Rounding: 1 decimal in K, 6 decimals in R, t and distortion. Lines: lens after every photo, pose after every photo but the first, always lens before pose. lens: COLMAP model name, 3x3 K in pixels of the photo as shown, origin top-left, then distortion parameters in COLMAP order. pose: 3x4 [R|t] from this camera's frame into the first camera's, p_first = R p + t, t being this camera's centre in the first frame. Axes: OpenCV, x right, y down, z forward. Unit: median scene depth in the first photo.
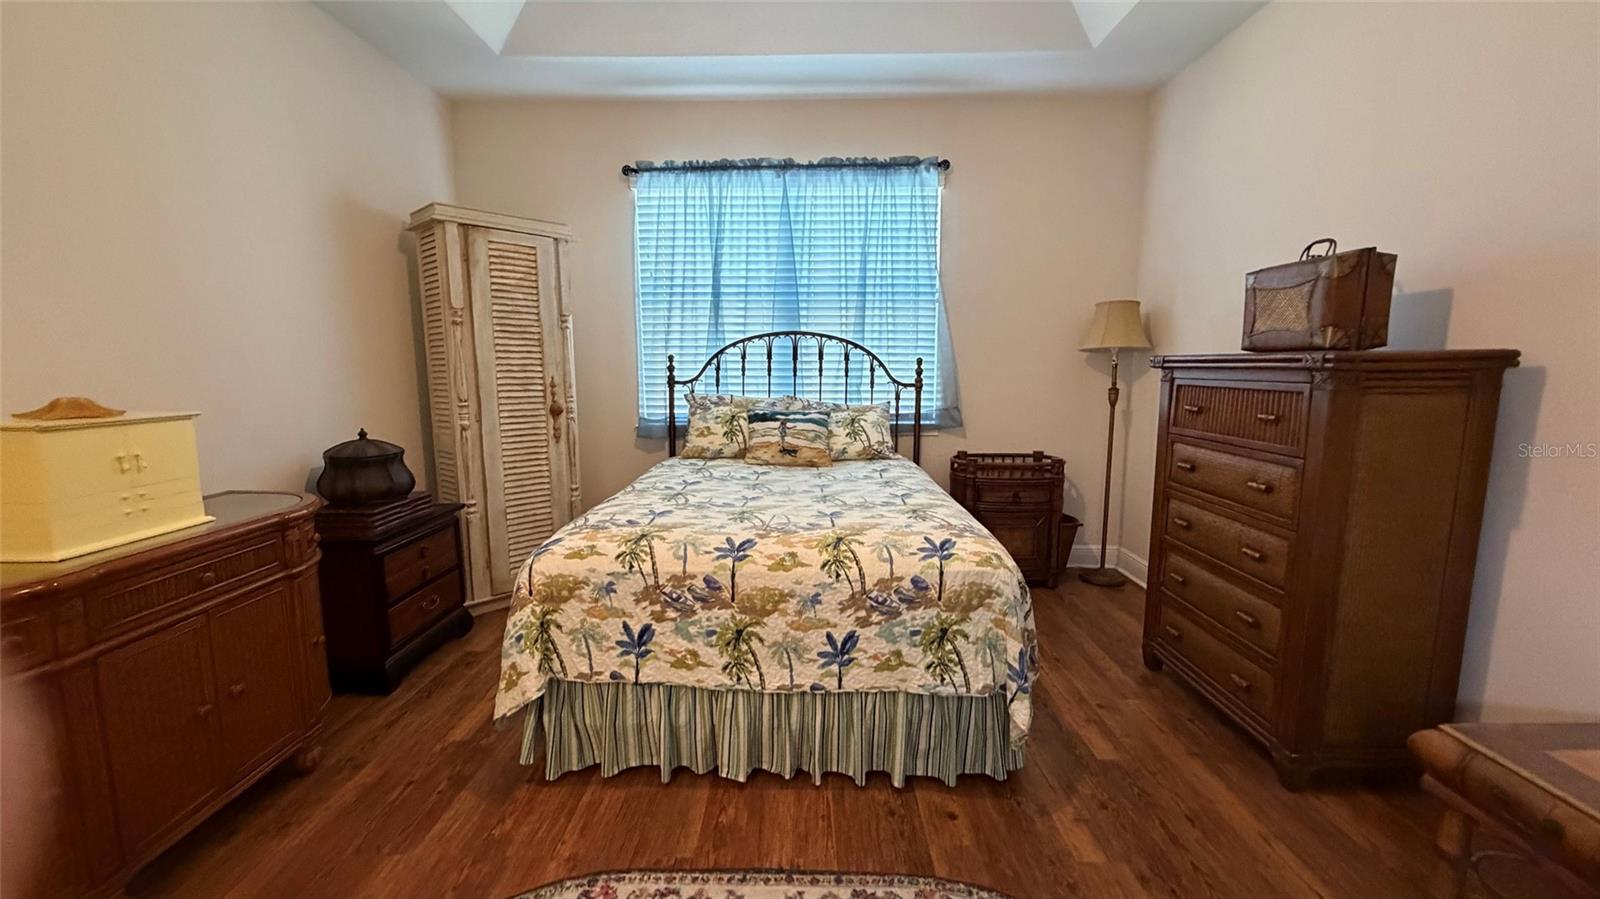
lens RADIAL K [[639.5, 0, 800.0], [0, 639.5, 449.5], [0, 0, 1]] dist [0.000561, 0.000072]
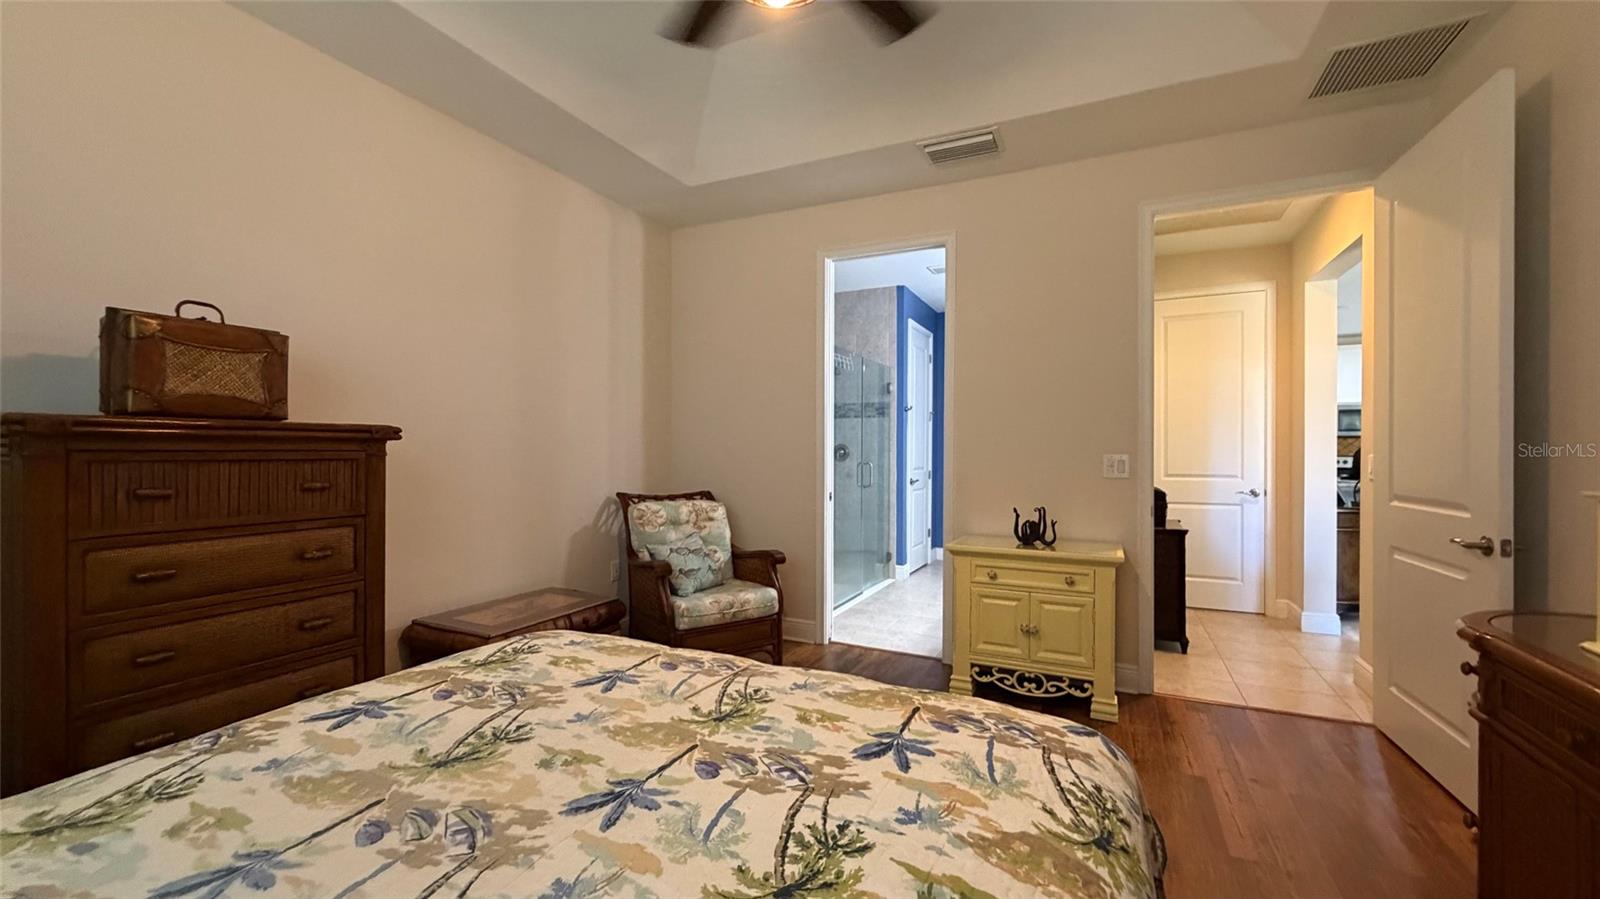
lens RADIAL K [[639.5, 0, 800.0], [0, 639.5, 449.5], [0, 0, 1]] dist [0.000561, 0.000072]
pose [[-0.907349, 0.002538, 0.420371, -0.351850], [0.056667, 0.991593, 0.116325, -0.162285], [-0.416542, 0.129369, -0.899865, 1.413176]]
